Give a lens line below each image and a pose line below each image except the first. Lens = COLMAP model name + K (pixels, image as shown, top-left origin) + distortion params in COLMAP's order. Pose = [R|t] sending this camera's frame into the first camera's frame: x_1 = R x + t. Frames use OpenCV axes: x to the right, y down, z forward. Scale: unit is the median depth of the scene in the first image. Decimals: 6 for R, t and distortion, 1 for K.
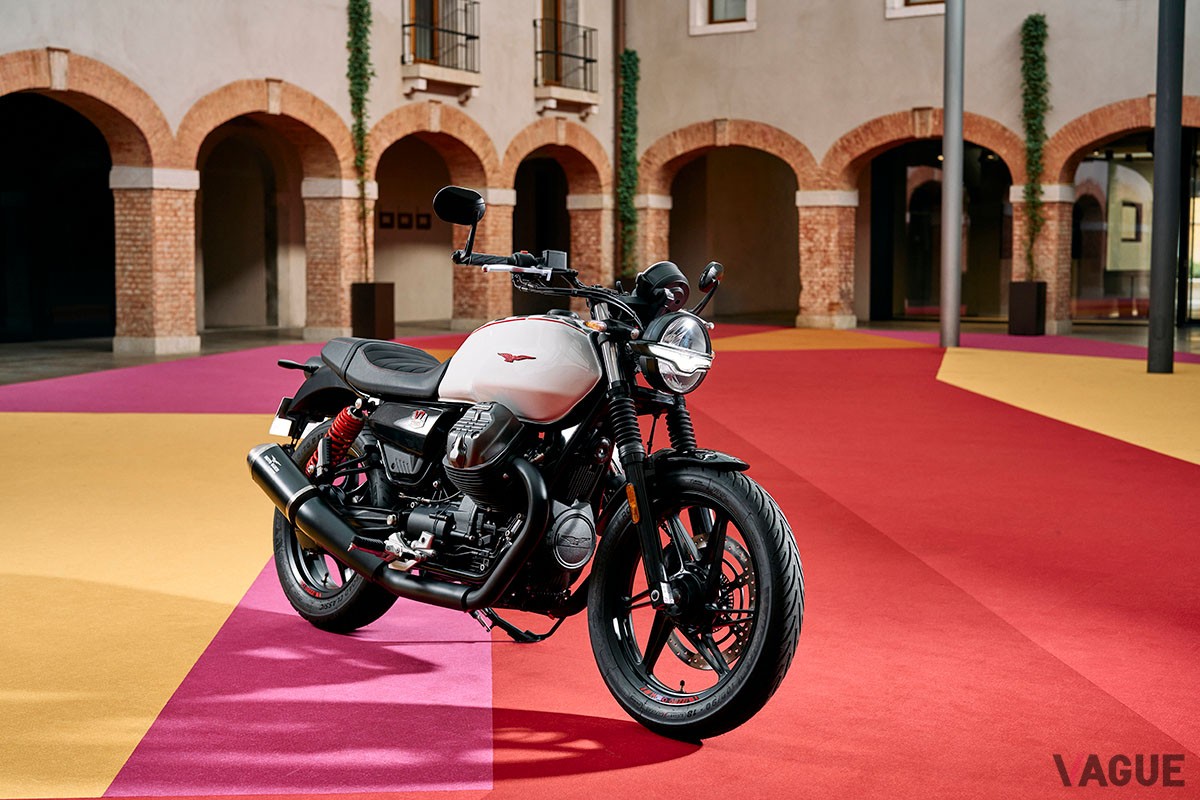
lens RADIAL K [[1778.0, 0, 600.0], [0, 1778.0, 400.0], [0, 0, 1]] dist [0.003824, 0.011967]
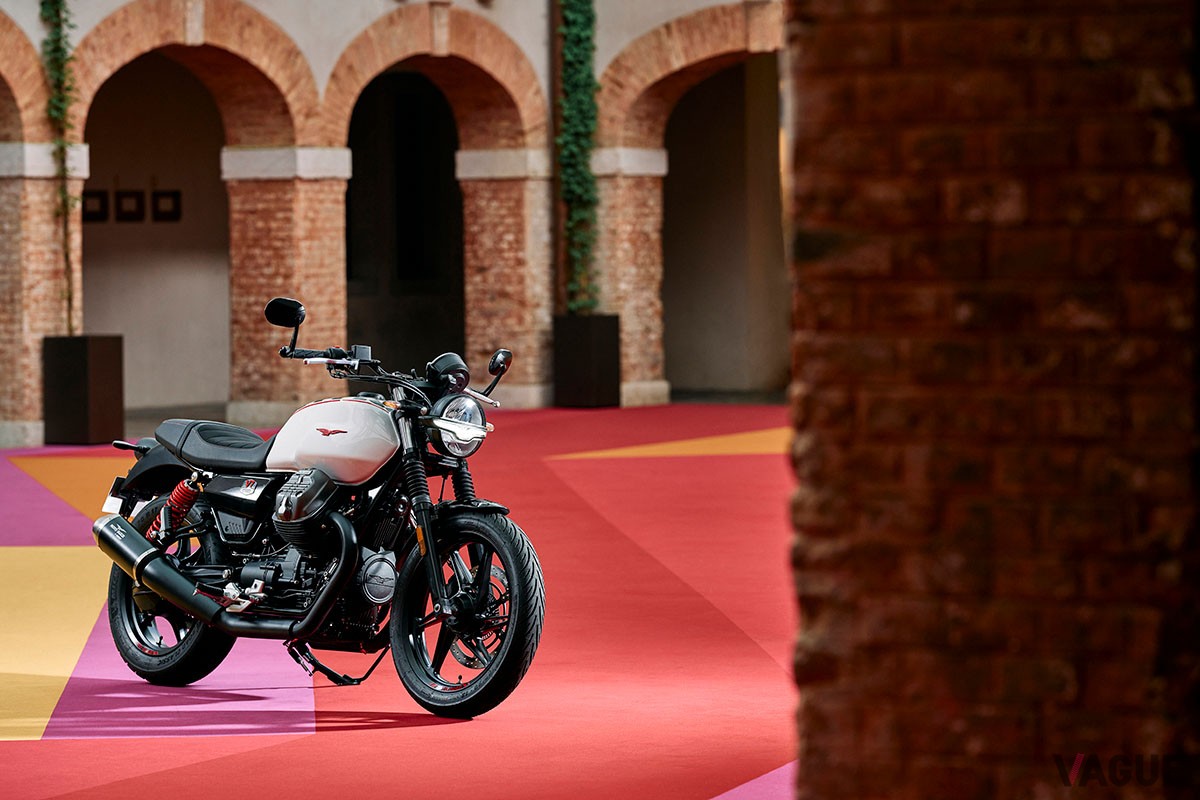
lens RADIAL K [[4681.3, 0, 600.0], [0, 4681.3, 400.0], [0, 0, 1]] dist [0.073765, -0.638746]
pose [[0.999915, -0.012866, 0.002224, 0.117231], [0.012953, 0.998898, -0.045105, 0.091371], [-0.001642, 0.045130, 0.998980, -1.990706]]
